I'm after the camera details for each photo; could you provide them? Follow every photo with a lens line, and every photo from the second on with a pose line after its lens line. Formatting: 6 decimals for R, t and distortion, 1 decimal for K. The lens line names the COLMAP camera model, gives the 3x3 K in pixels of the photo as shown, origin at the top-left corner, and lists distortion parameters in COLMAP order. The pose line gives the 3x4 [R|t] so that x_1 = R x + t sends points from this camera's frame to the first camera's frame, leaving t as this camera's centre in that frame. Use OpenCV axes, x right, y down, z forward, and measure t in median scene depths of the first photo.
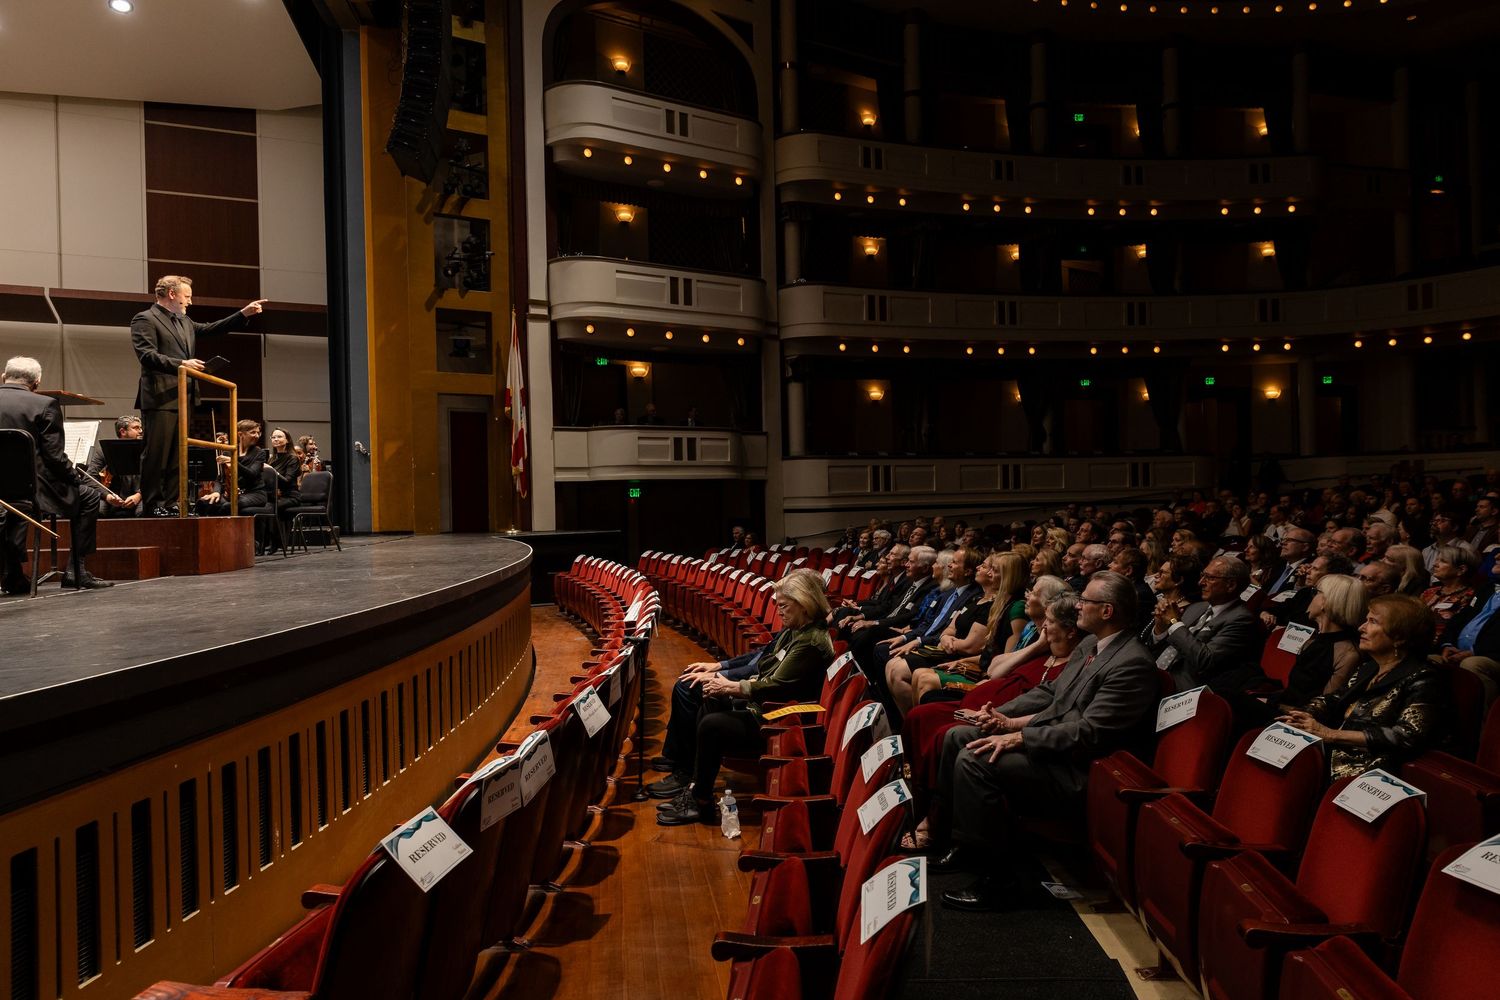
lens RADIAL K [[992.7, 0, 750.0], [0, 992.7, 500.0], [0, 0, 1]] dist [0.005085, 0.001931]
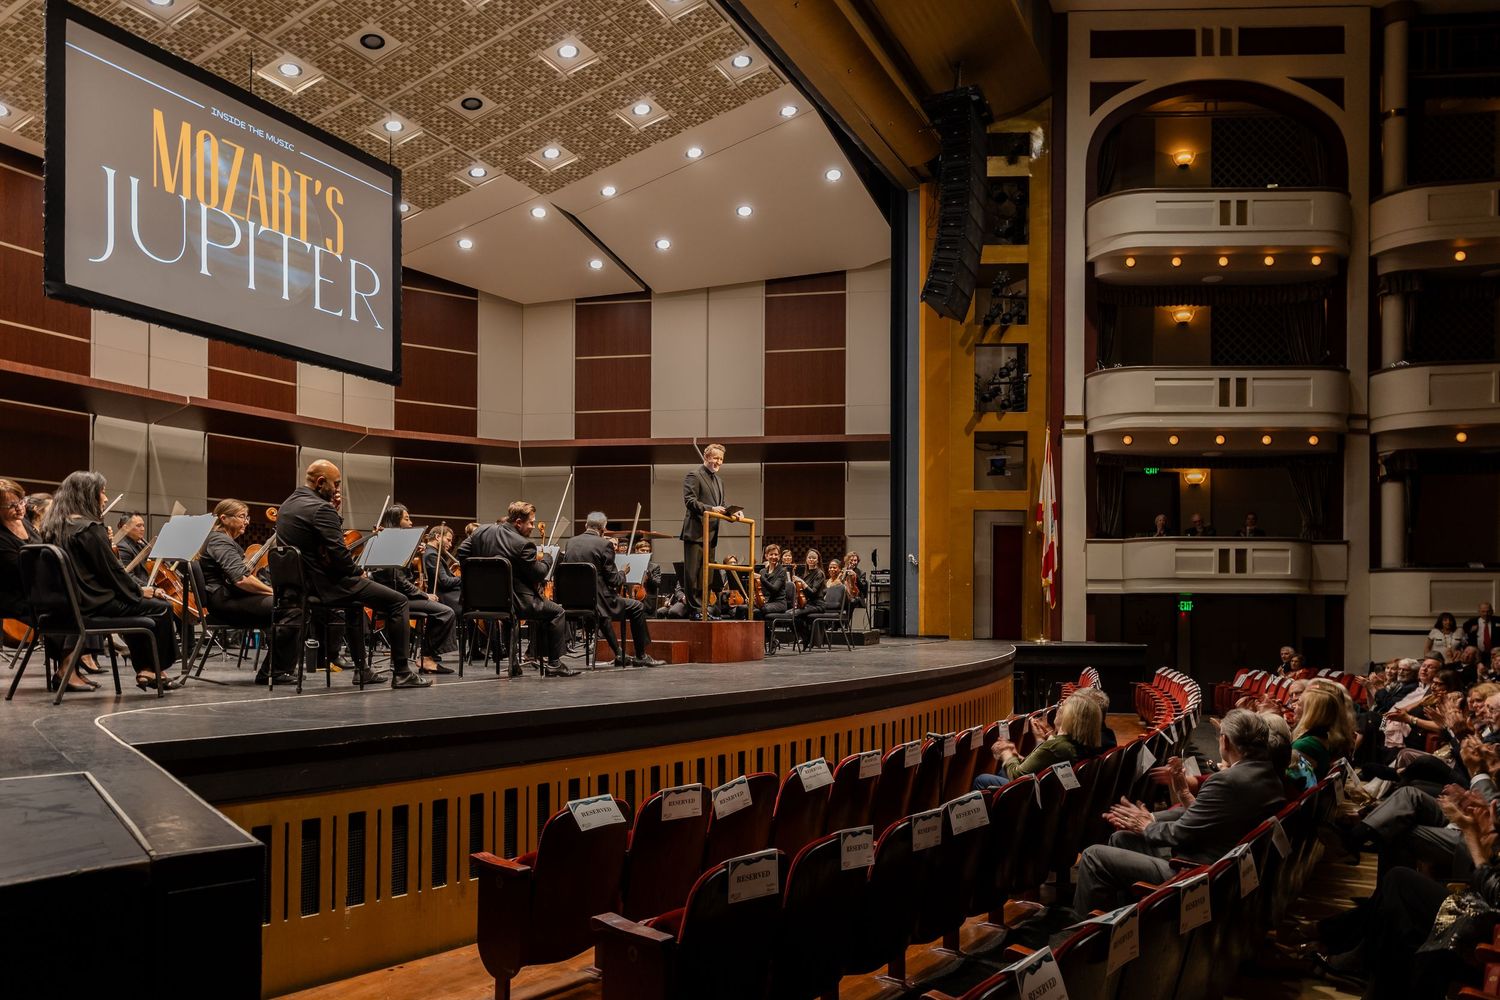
lens RADIAL K [[1026.9, 0, 750.1], [0, 1026.9, 599.0], [0, 0, 1]] dist [0.010996, 0.000591]
pose [[0.816861, 0.022877, -0.576380, 0.130275], [-0.025106, 0.999676, 0.004098, -0.008836], [0.576287, 0.011123, 0.817171, -0.054509]]
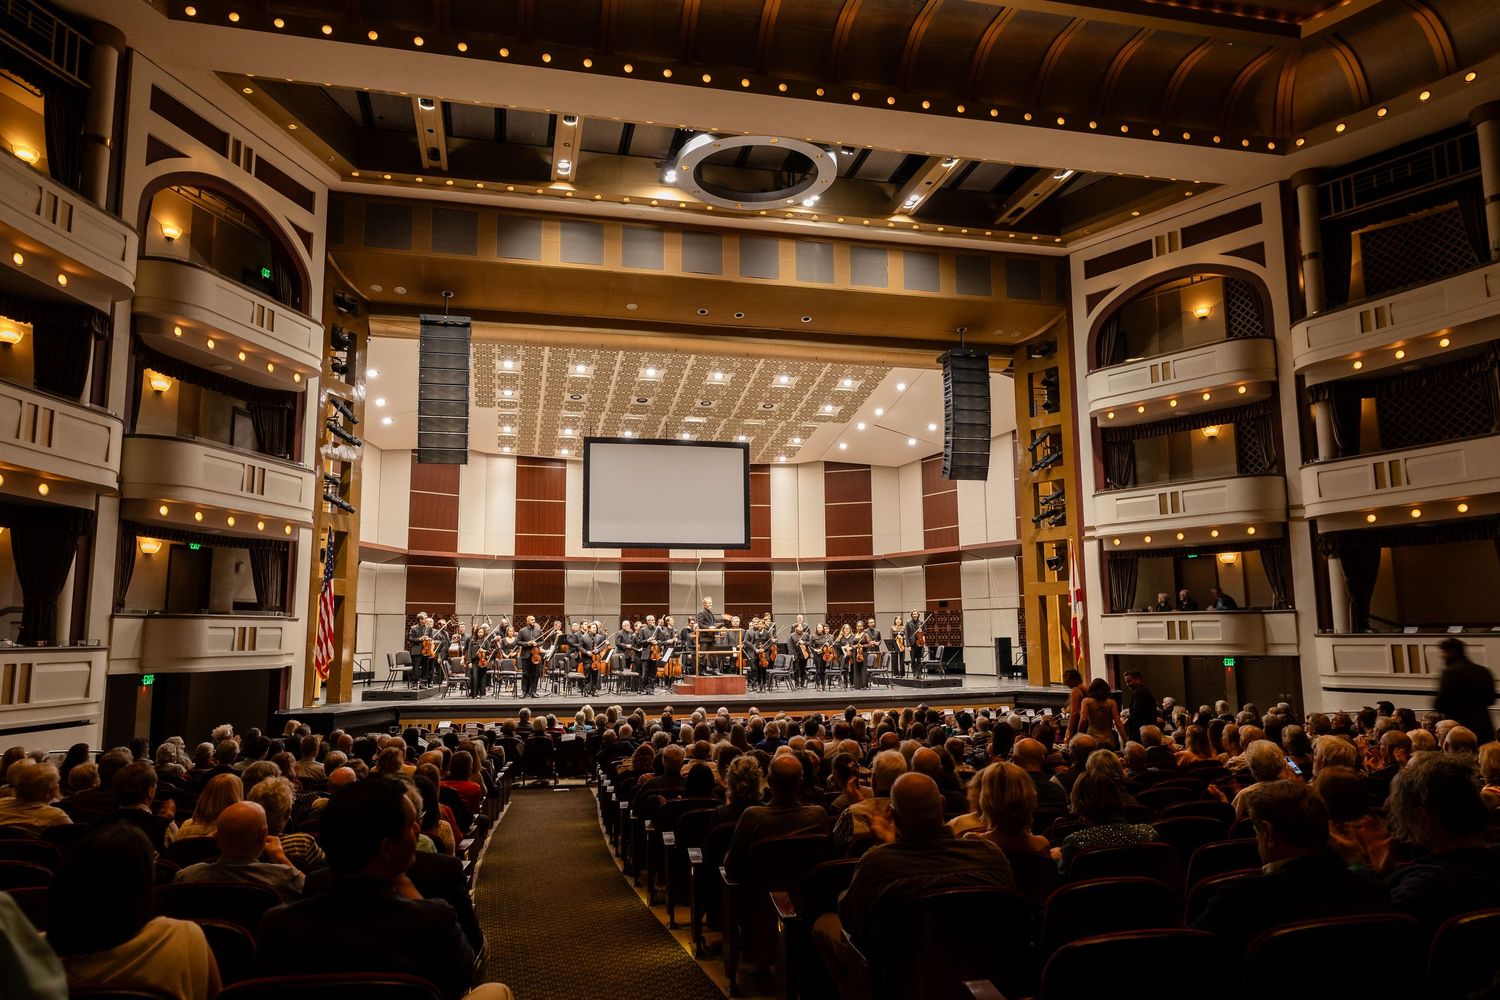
lens RADIAL K [[995.3, 0, 748.4], [0, 995.3, 505.8], [0, 0, 1]] dist [0.008443, -0.001049]
pose [[0.095663, -0.106166, -0.989736, 1.194060], [0.007552, 0.994345, -0.105930, -0.082543], [0.995385, 0.002659, 0.095924, 0.372936]]
